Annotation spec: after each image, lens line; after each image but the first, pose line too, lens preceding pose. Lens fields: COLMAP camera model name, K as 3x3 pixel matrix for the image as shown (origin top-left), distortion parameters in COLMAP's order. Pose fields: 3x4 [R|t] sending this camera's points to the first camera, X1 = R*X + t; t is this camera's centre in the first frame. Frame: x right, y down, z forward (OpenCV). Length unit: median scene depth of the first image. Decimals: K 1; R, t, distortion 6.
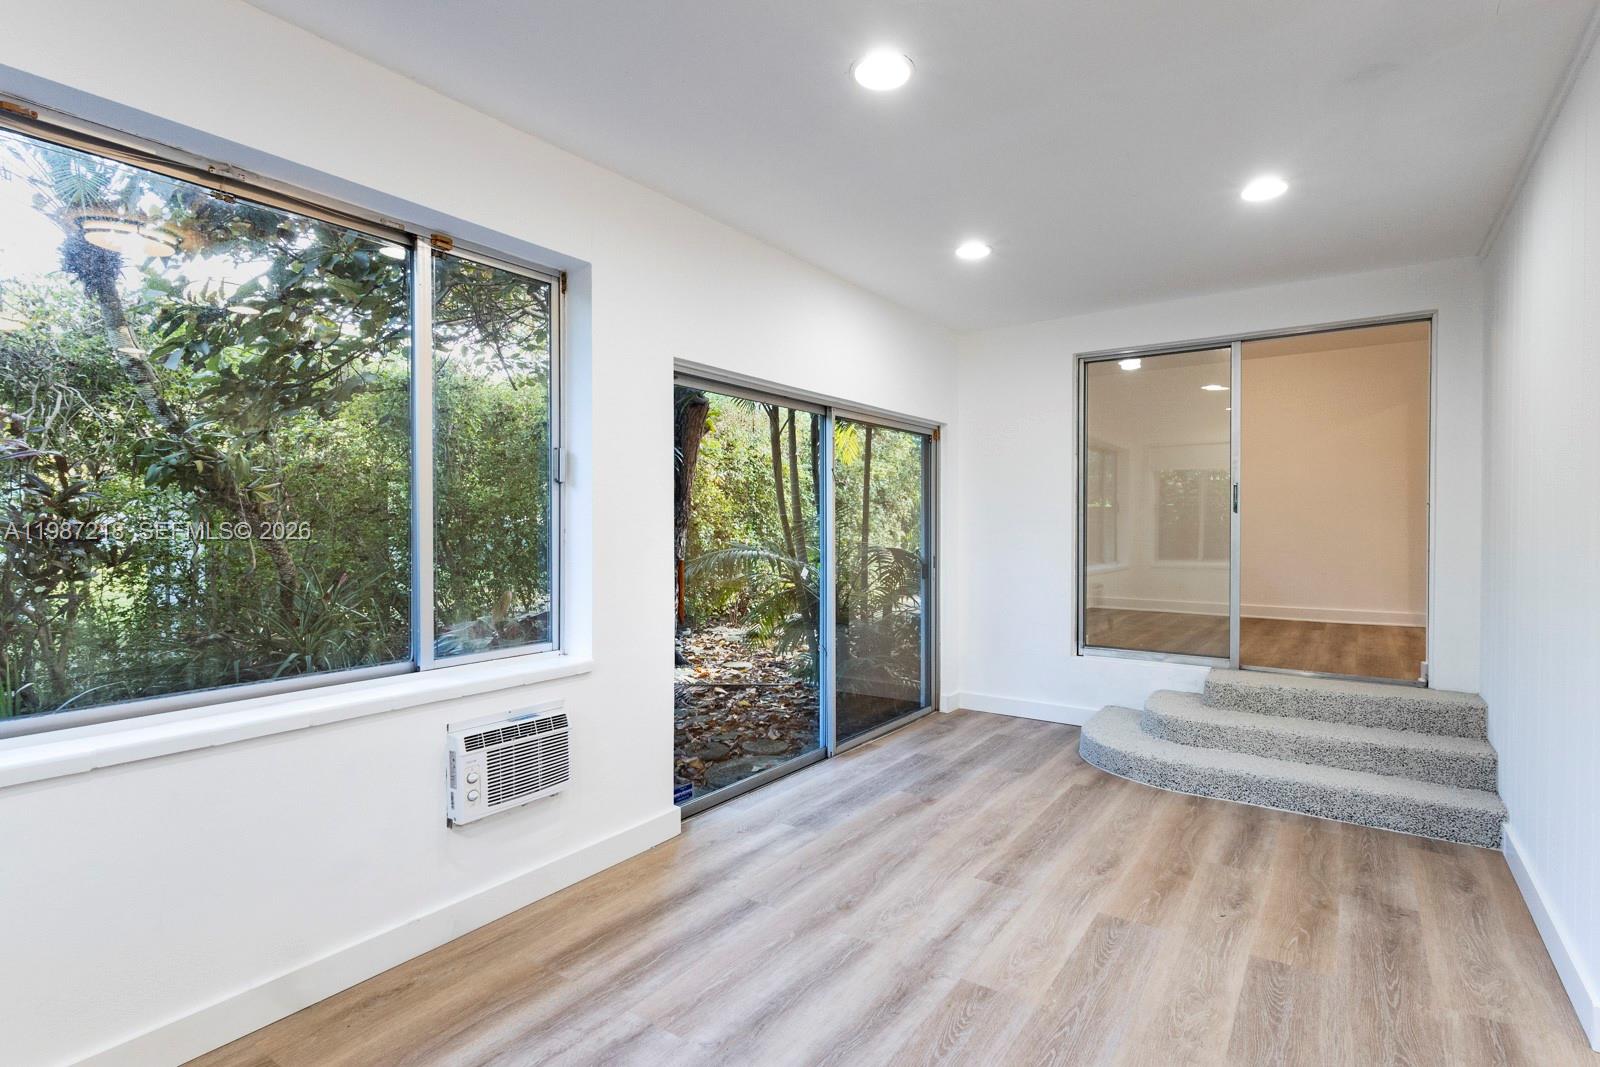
lens RADIAL K [[746.9, 0, 851.0], [0, 746.9, 531.5], [0, 0, 1]] dist [0.003161, -0.000763]
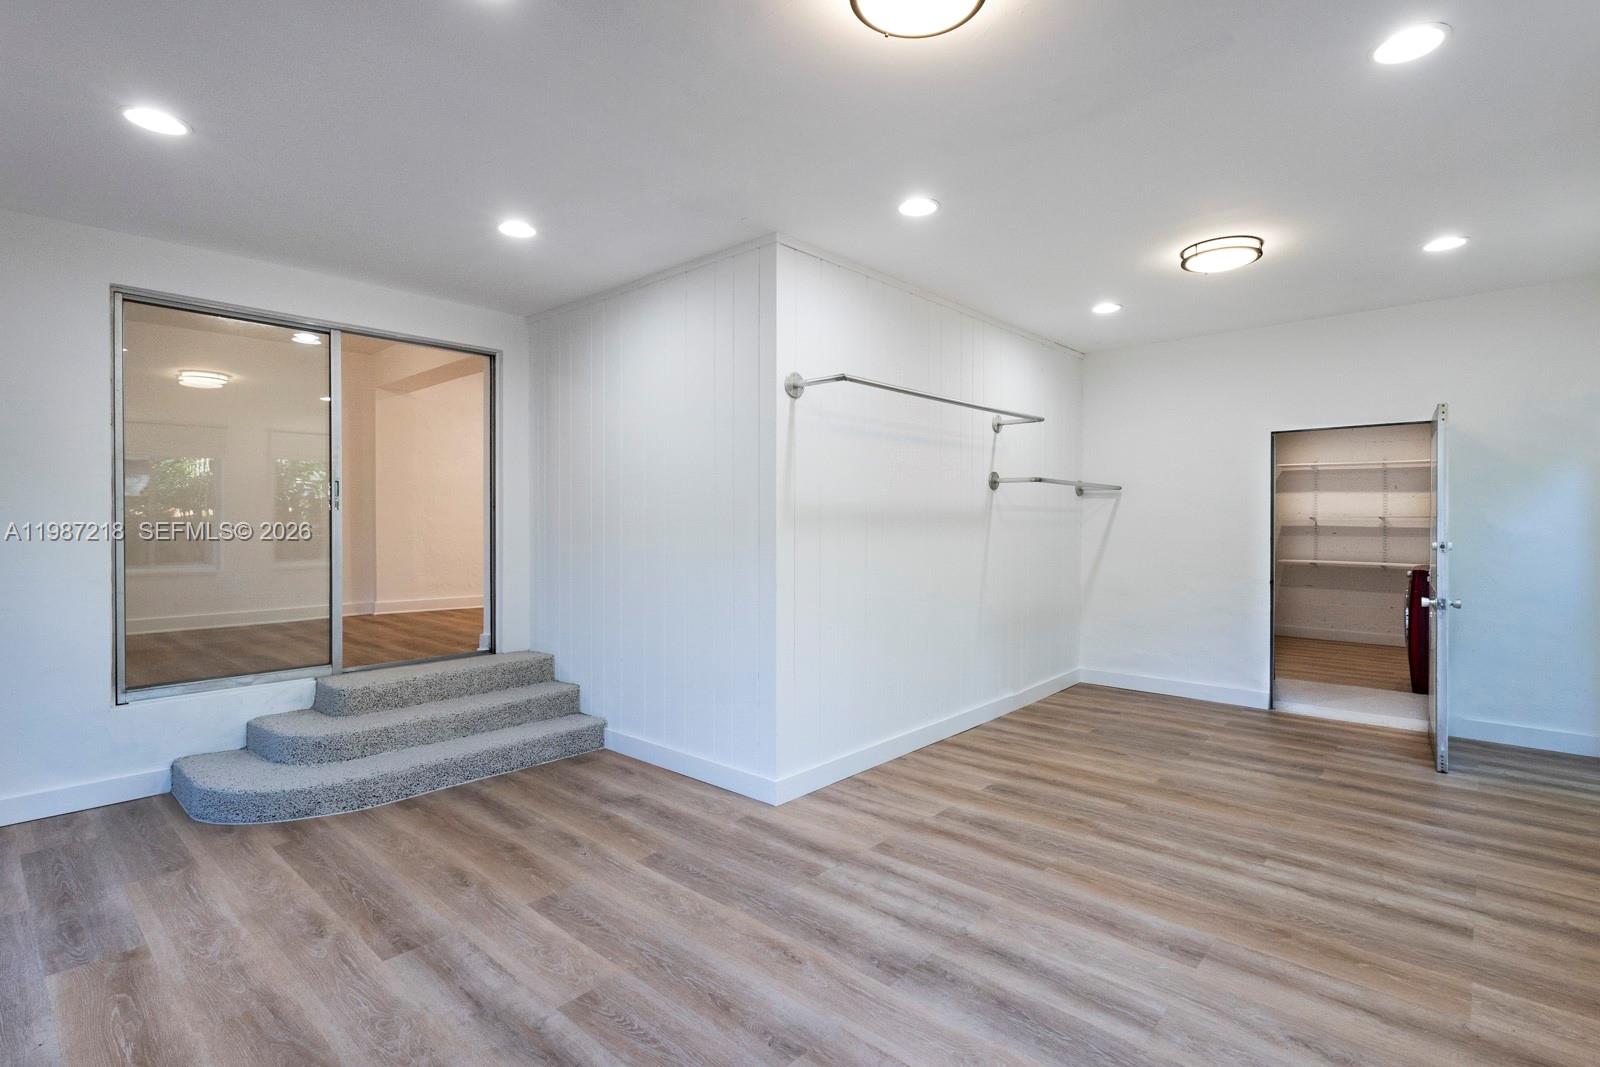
lens RADIAL K [[769.5, 0, 808.5], [0, 769.5, 520.1], [0, 0, 1]] dist [0.004764, -0.000594]
pose [[0.148607, 0.002551, 0.988893, -0.490936], [0.006868, 0.999970, -0.003612, -0.005537], [-0.988872, 0.007329, 0.148585, 0.347388]]
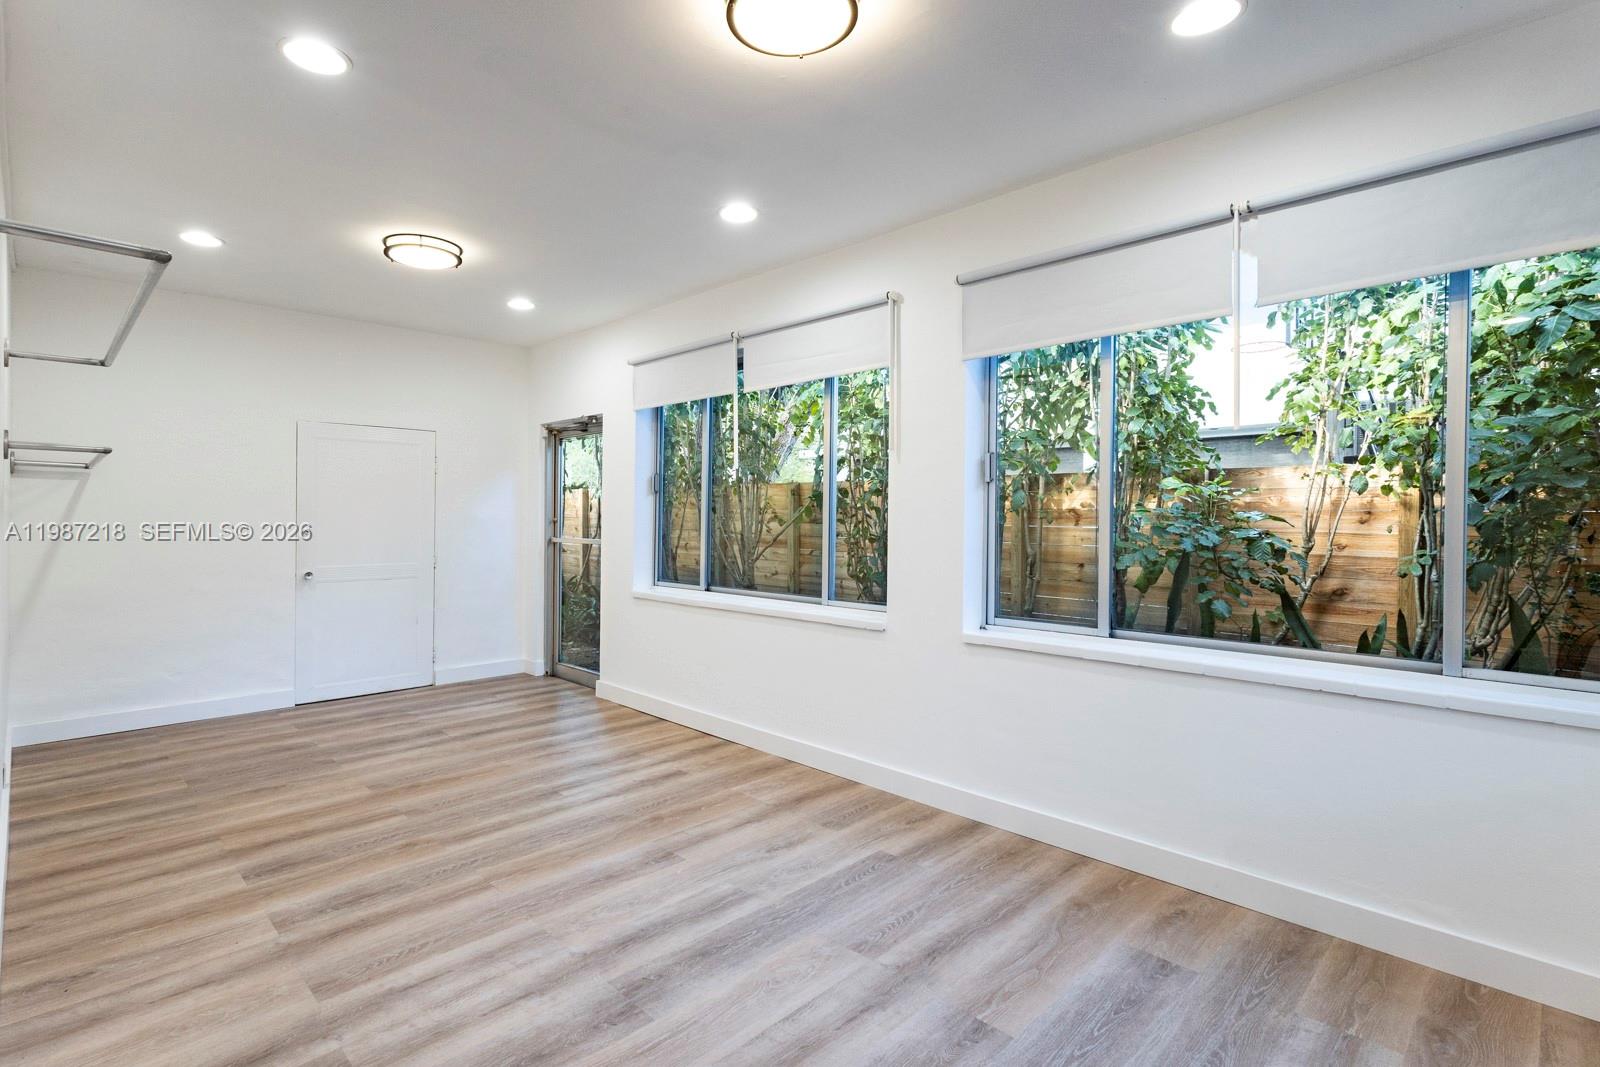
lens RADIAL K [[746.9, 0, 798.1], [0, 746.9, 548.4], [0, 0, 1]] dist [0.003161, -0.000763]
pose [[-0.977324, -0.010351, 0.211496, -0.062842], [0.000294, 0.998737, 0.050238, -0.004236], [-0.211749, 0.049161, -0.976087, 0.897215]]
